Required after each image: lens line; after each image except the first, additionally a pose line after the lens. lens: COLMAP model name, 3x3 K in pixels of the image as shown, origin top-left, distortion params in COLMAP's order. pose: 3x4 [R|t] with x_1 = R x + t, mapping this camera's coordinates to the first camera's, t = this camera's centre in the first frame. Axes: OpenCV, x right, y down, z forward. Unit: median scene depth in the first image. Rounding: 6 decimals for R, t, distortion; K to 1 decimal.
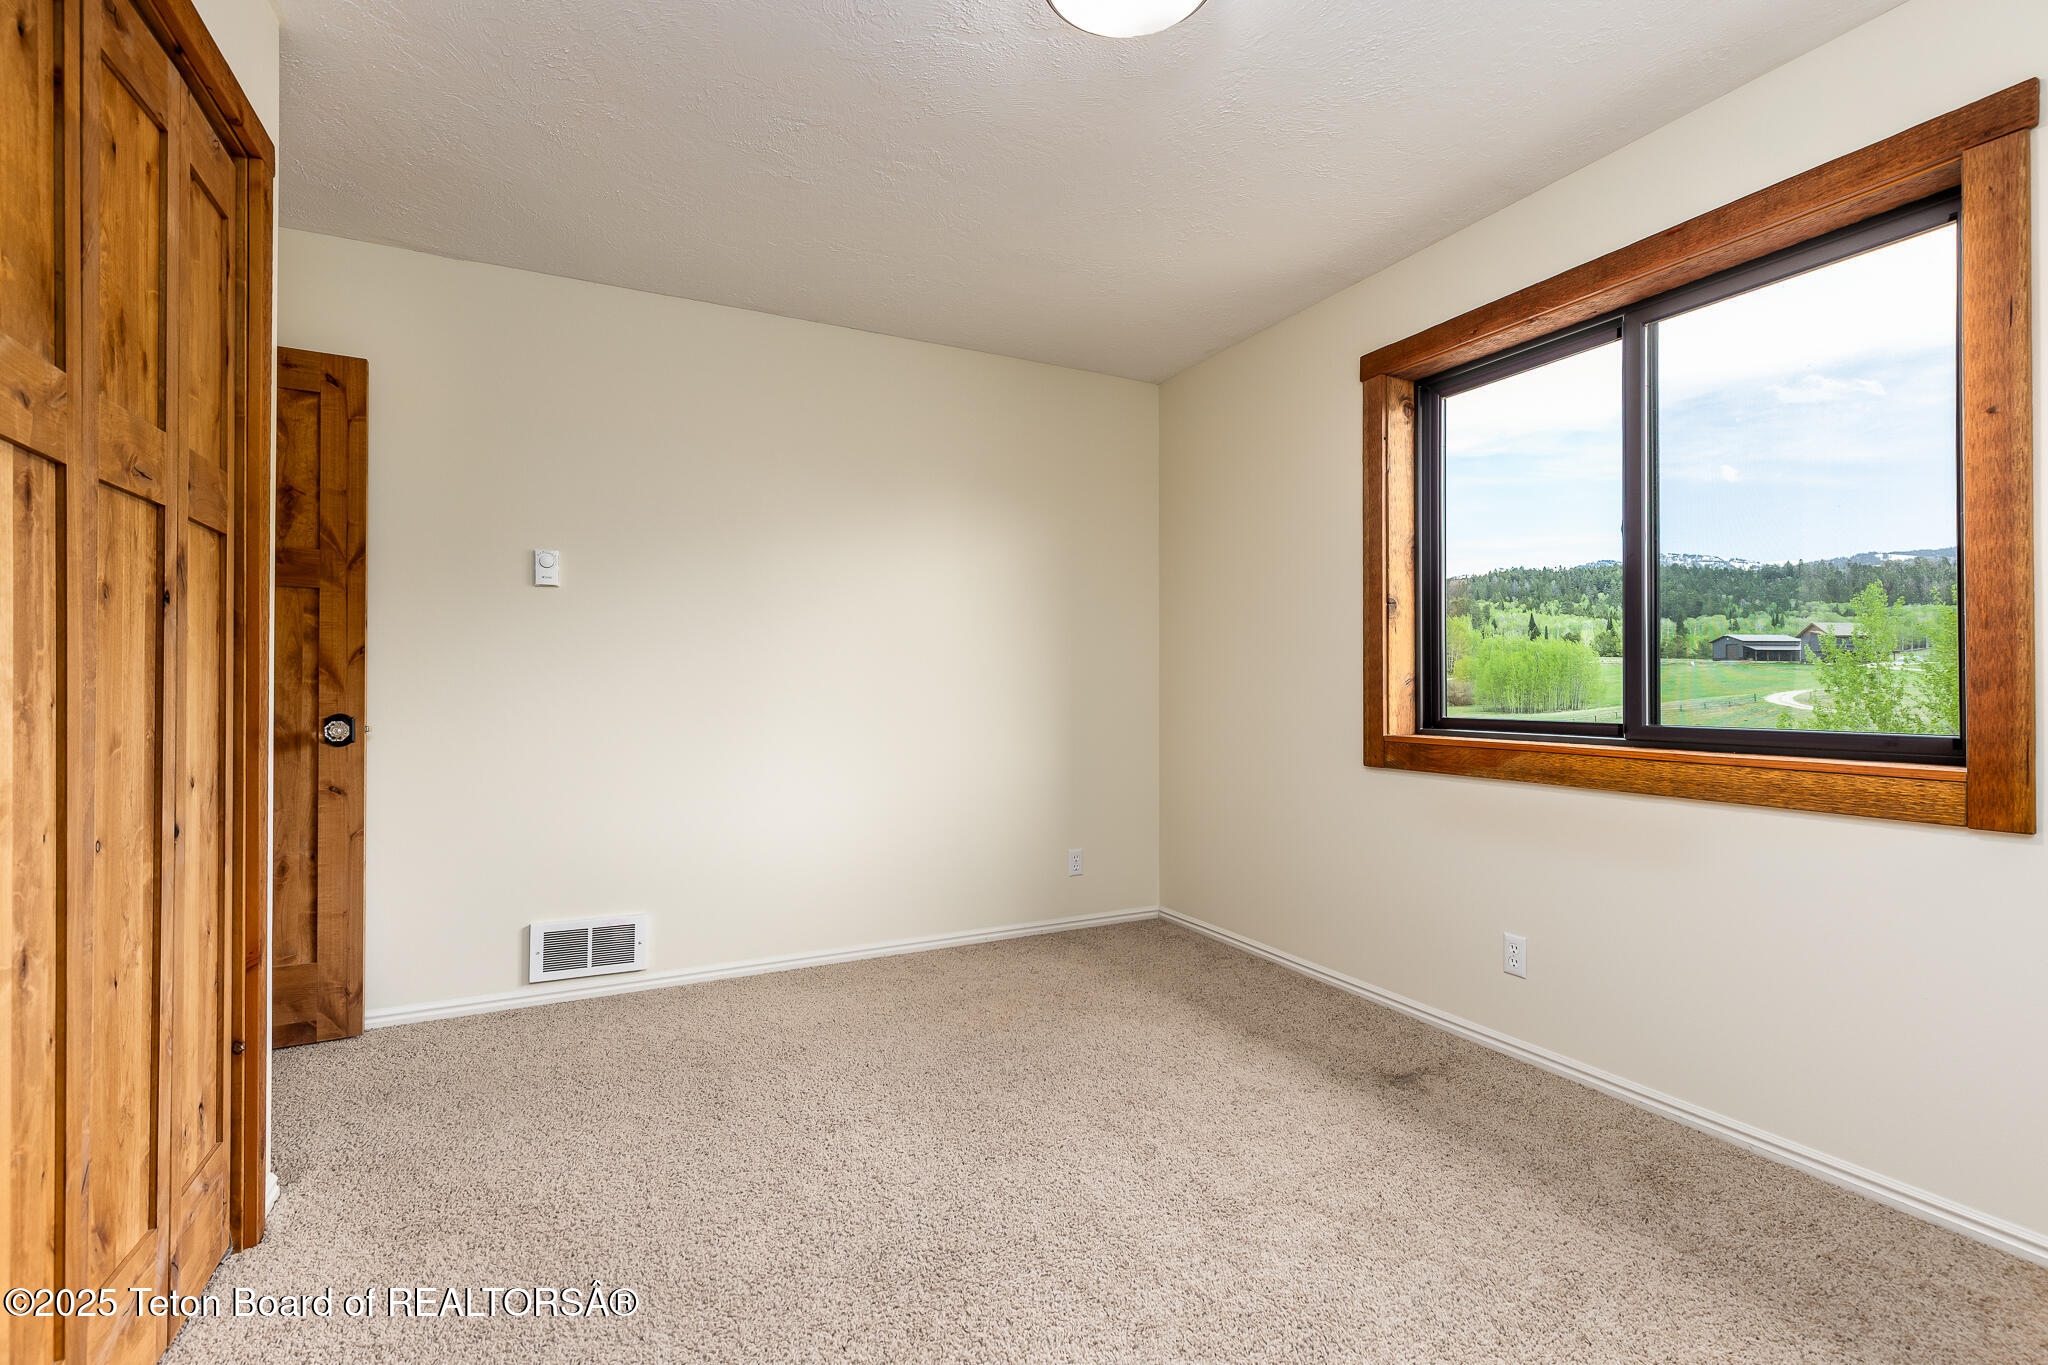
lens RADIAL K [[933.2, 0, 1029.9], [0, 933.2, 678.1], [0, 0, 1]] dist [0.000476, -0.000522]
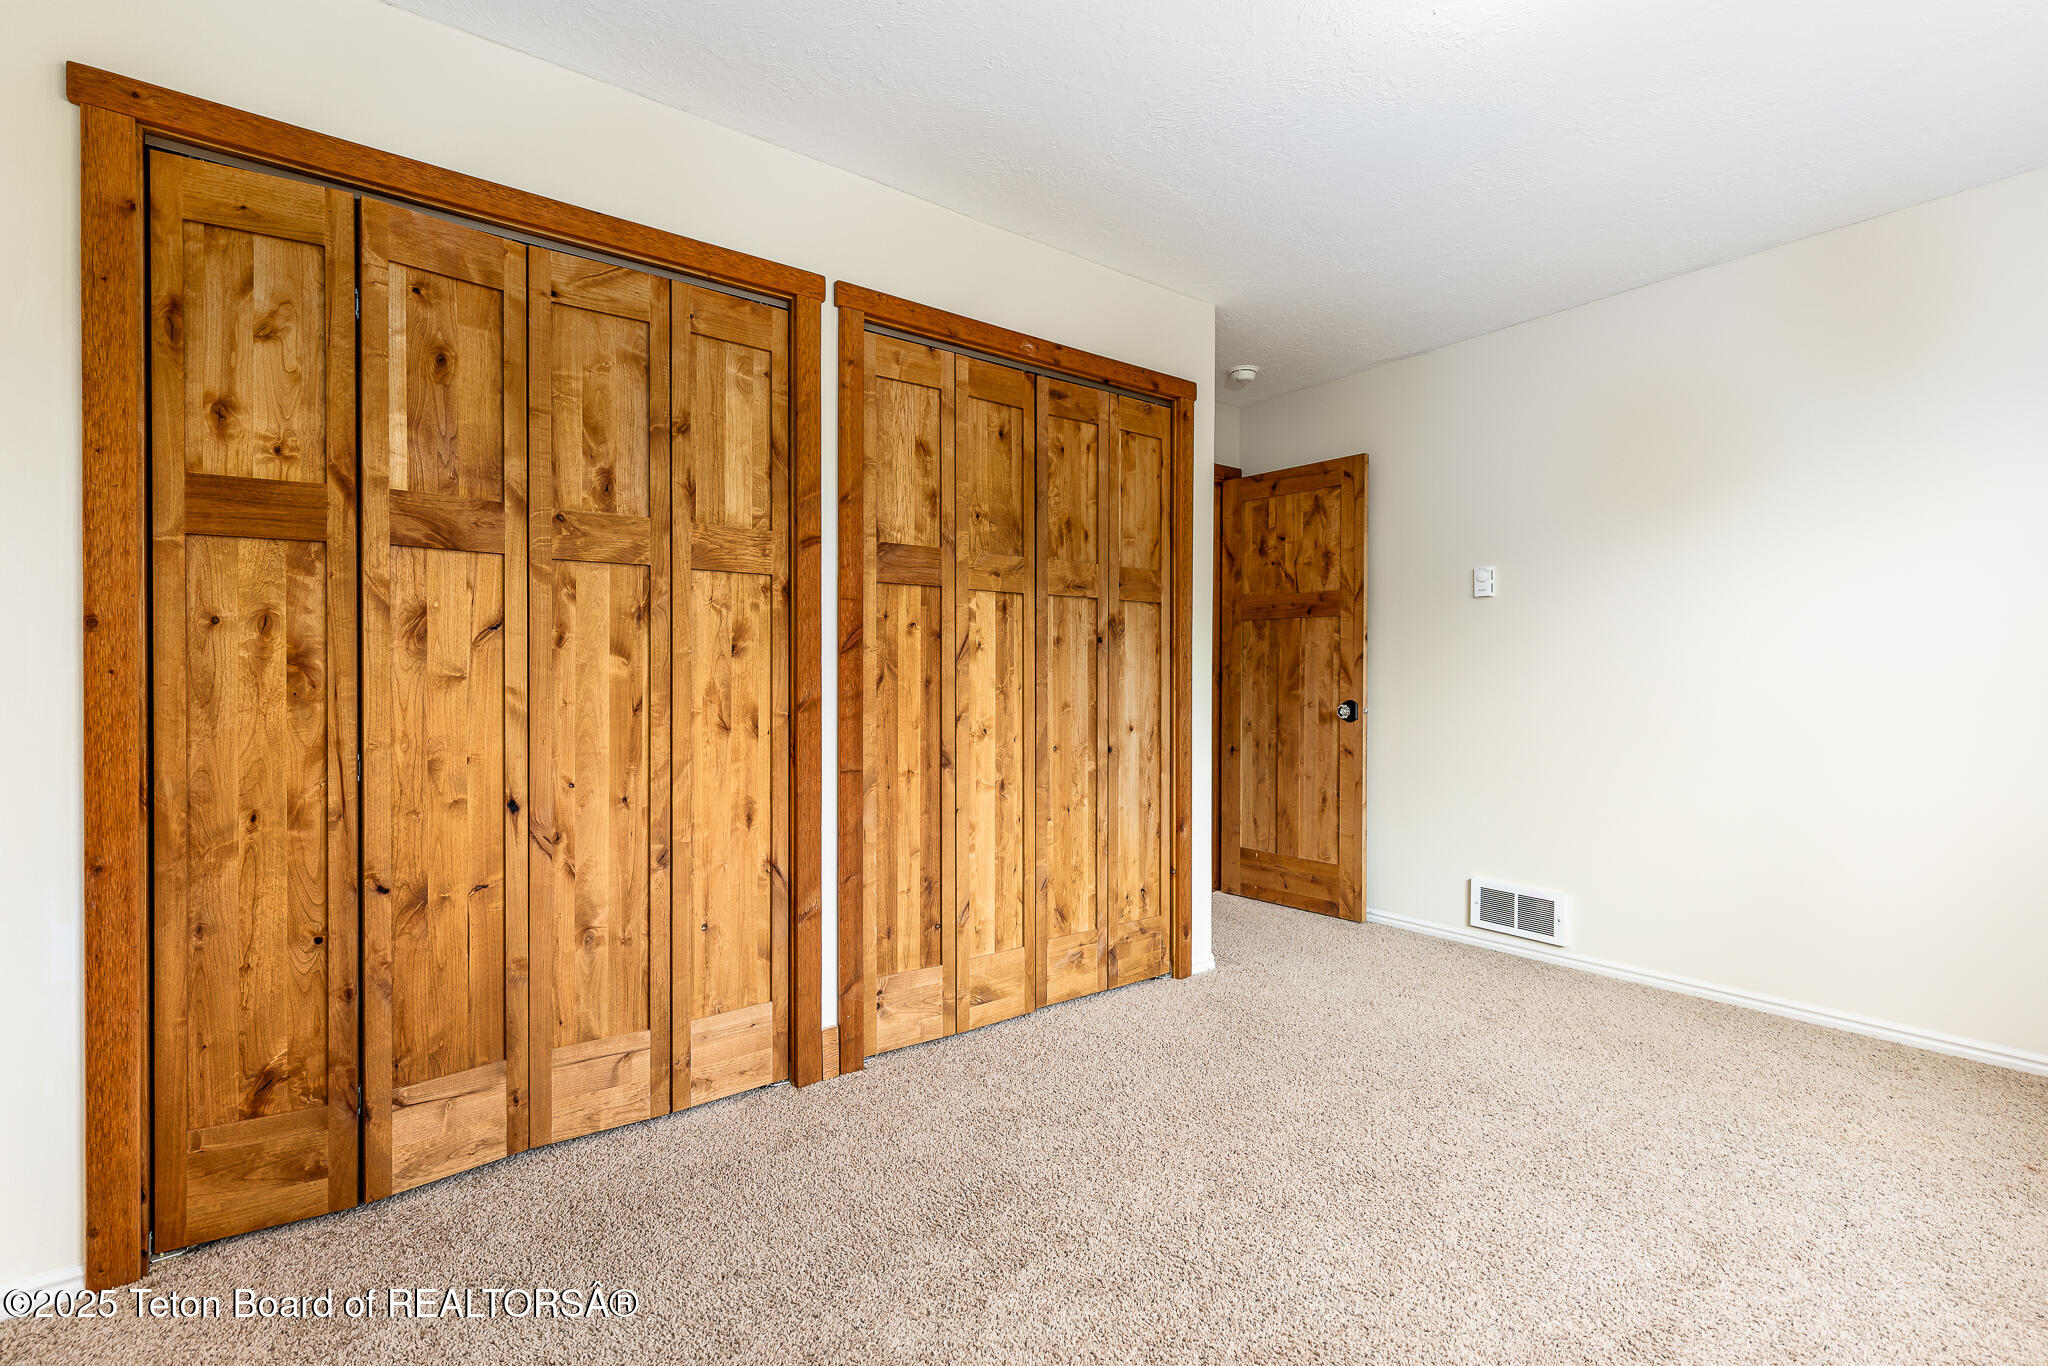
lens RADIAL K [[933.2, 0, 1024.0], [0, 933.2, 681.1], [0, 0, 1]] dist [0.000476, -0.000522]
pose [[0.161162, 0.001916, -0.986926, 0.621200], [0.007422, 0.999967, 0.003153, -0.000039], [0.986900, -0.007833, 0.161143, 0.251966]]
